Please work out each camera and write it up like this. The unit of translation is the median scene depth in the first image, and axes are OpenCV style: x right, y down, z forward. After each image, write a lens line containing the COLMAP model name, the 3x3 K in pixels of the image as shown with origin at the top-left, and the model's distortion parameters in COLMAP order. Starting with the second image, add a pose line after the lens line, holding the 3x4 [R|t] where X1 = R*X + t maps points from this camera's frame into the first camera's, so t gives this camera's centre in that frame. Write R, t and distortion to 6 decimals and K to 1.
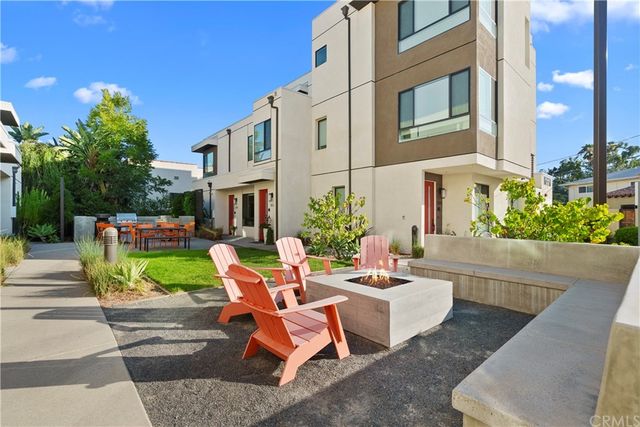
lens RADIAL K [[292.2, 0, 320.0], [0, 292.2, 213.5], [0, 0, 1]] dist [-0.002800, 0.000064]
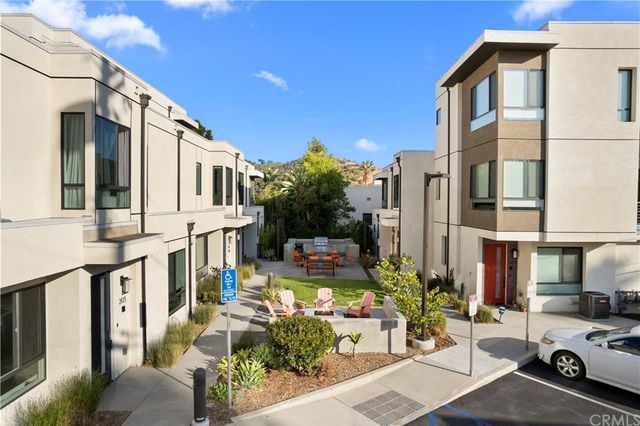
lens RADIAL K [[412.3, 0, 320.0], [0, 412.3, 213.0], [0, 0, 1]] dist [-0.001785, 0.000875]
pose [[0.755013, 0.019735, -0.655413, 0.677428], [-0.005540, 0.999703, 0.023720, -0.196098], [0.655687, -0.014278, 0.754898, -0.480929]]
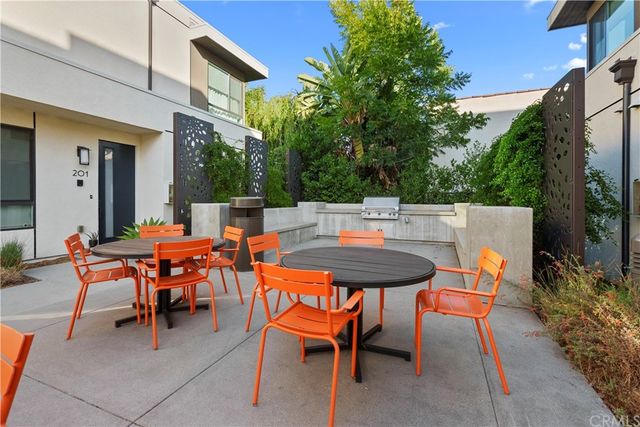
lens RADIAL K [[299.4, 0, 314.1], [0, 299.4, 198.6], [0, 0, 1]] dist [0.000633, 0.000173]
pose [[0.433051, 0.000964, -0.901369, -0.363444], [-0.004600, 0.999989, -0.001140, 0.003410], [0.901358, 0.004640, 0.433051, 0.913590]]
